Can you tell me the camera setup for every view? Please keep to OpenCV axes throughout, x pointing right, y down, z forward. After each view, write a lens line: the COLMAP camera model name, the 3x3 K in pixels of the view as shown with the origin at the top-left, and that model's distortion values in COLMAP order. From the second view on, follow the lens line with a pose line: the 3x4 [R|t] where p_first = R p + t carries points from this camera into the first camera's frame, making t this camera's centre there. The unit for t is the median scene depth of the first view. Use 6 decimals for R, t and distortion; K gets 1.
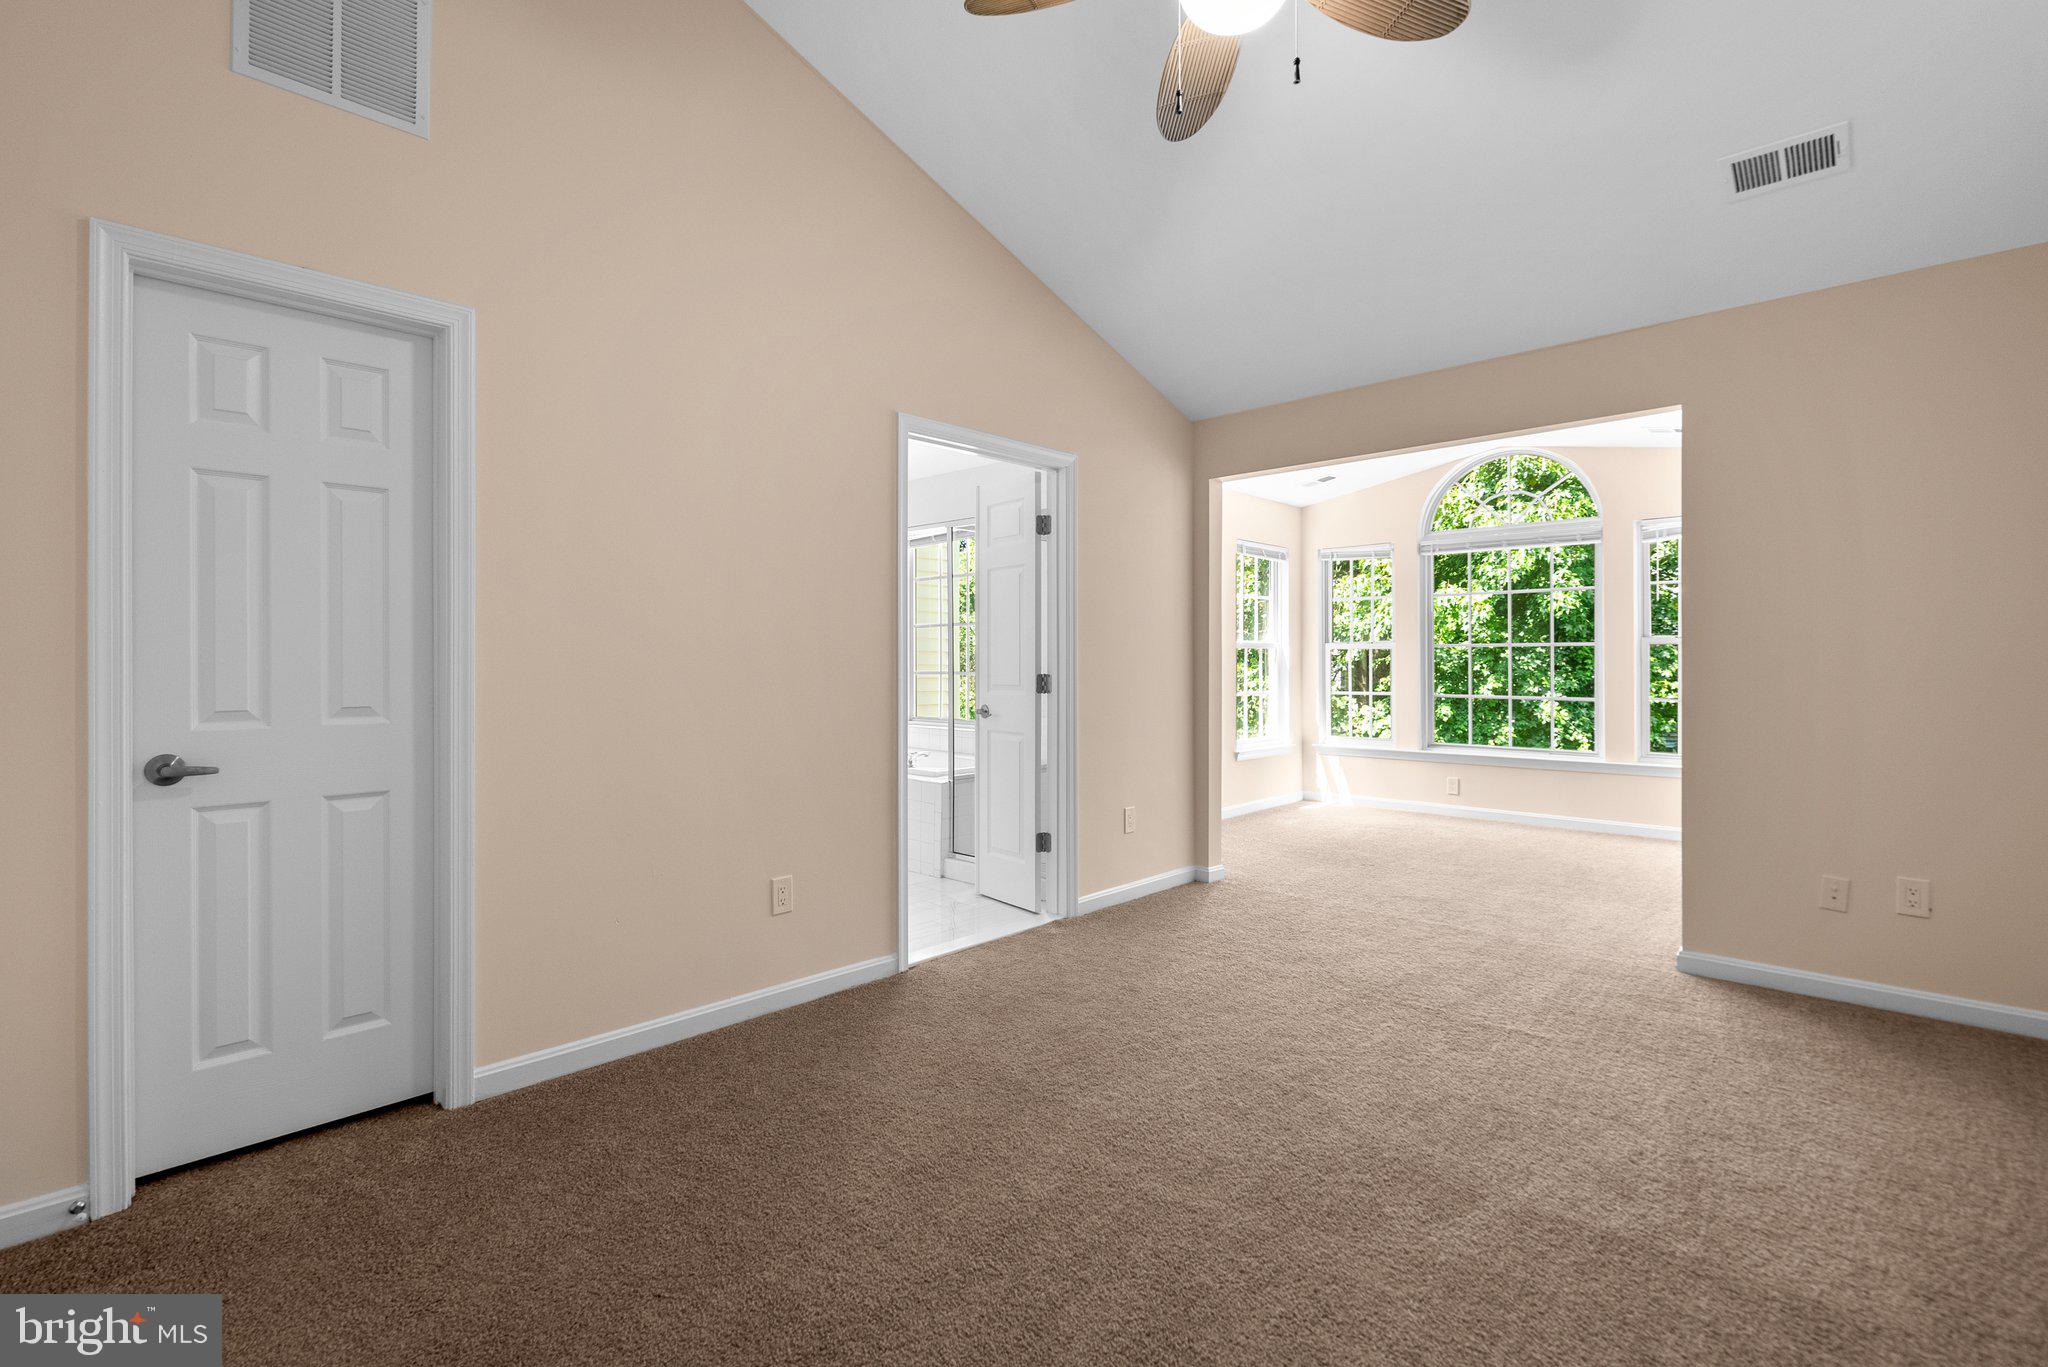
lens RADIAL K [[951.1, 0, 1018.3], [0, 951.1, 672.0], [0, 0, 1]] dist [0.001394, 0.000255]
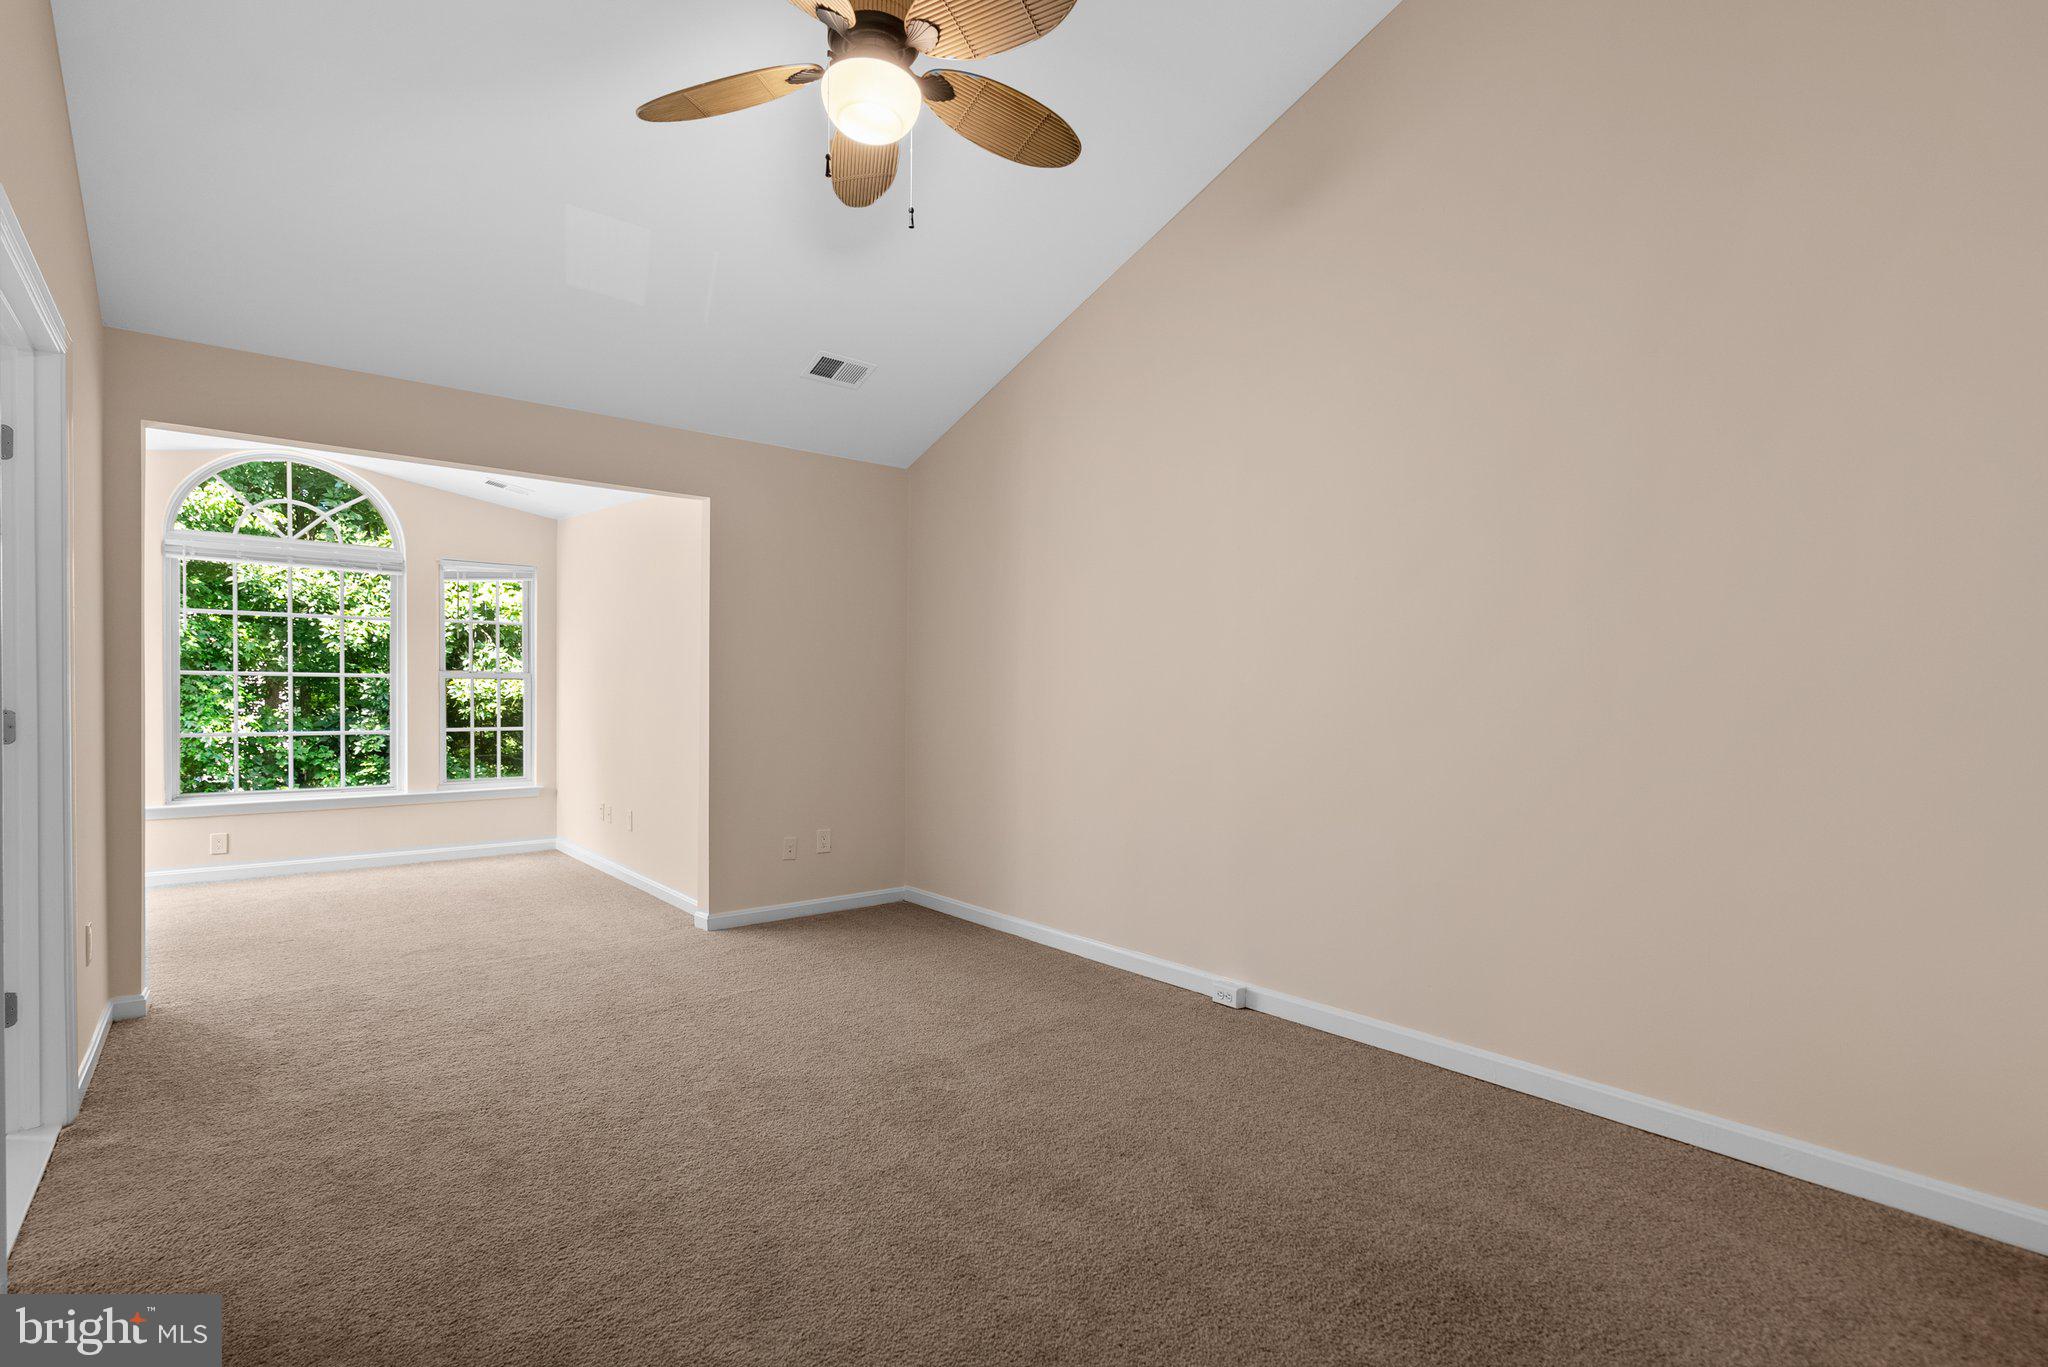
lens RADIAL K [[961.8, 0, 1022.6], [0, 961.8, 717.3], [0, 0, 1]] dist [-0.001227, -0.000058]
pose [[0.127238, -0.019872, 0.991673, -0.539326], [0.006117, 0.999796, 0.019250, -0.002426], [-0.991853, 0.003617, 0.127334, 0.389696]]
